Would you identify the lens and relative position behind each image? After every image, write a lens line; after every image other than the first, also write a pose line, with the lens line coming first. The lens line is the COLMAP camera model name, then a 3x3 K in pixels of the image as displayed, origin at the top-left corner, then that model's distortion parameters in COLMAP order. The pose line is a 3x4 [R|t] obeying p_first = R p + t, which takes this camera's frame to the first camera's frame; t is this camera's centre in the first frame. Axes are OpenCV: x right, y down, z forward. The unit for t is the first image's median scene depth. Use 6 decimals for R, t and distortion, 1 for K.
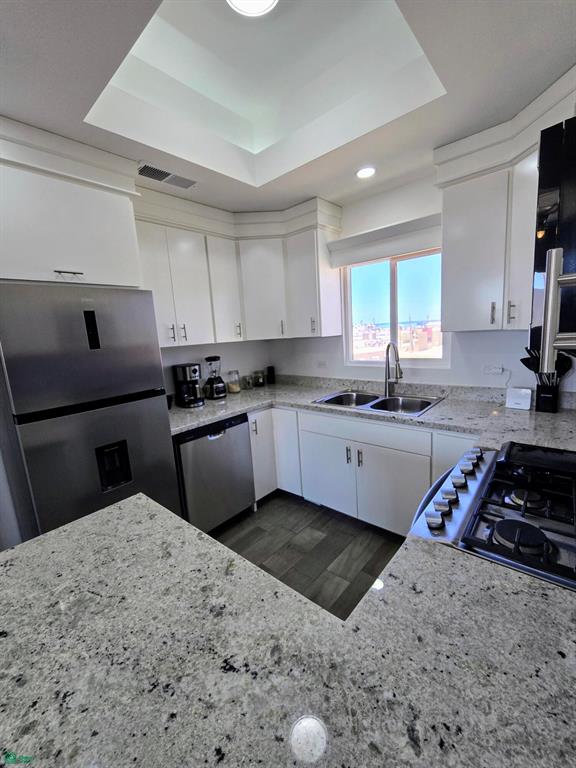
lens RADIAL K [[317.6, 0, 291.0], [0, 317.6, 382.5], [0, 0, 1]] dist [-0.000163, -0.000613]
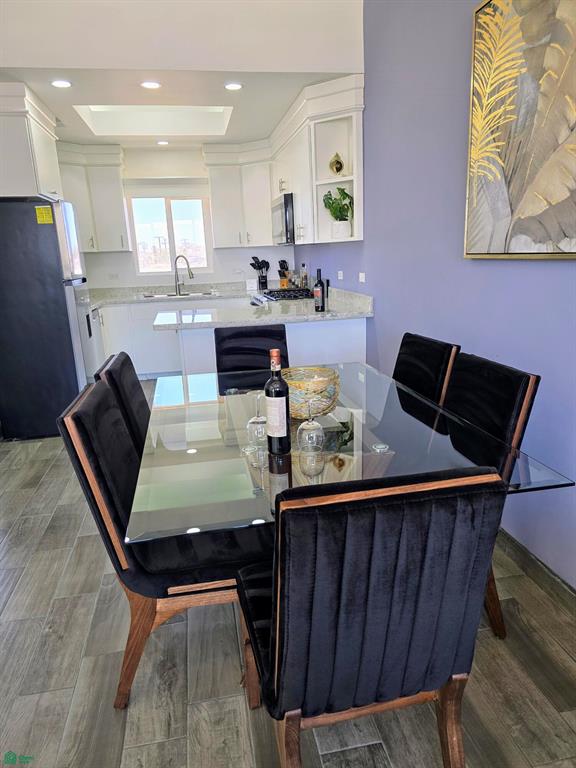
lens RADIAL K [[523.5, 0, 283.9], [0, 523.5, 386.3], [0, 0, 1]] dist [0.058234, -0.047745]
pose [[0.626013, -0.157365, 0.763770, -1.440118], [0.130336, 0.986764, 0.096482, 0.322224], [-0.768844, 0.039148, 0.638237, -0.986733]]
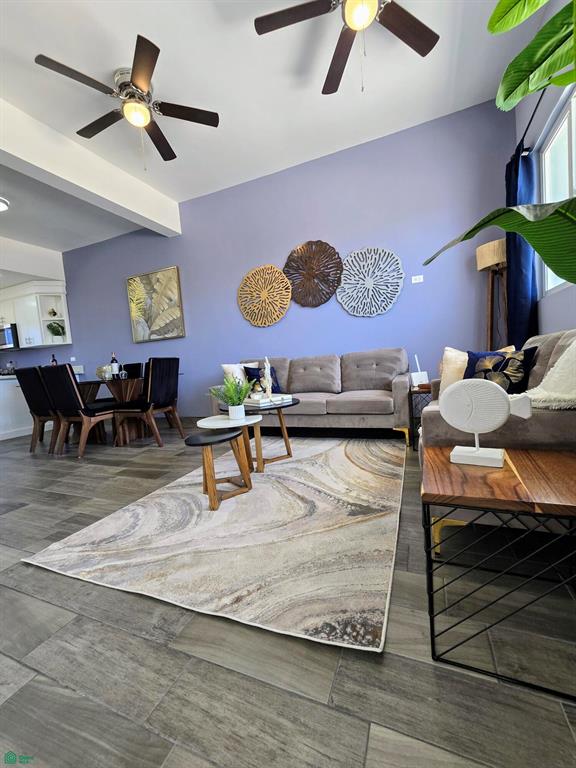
lens RADIAL K [[317.6, 0, 291.0], [0, 317.6, 382.5], [0, 0, 1]] dist [-0.000163, -0.000613]
pose [[-0.301076, 0.020597, 0.953378, -2.717639], [0.245937, 0.967622, 0.056762, 0.614223], [-0.921341, 0.251560, -0.296393, -0.875930]]
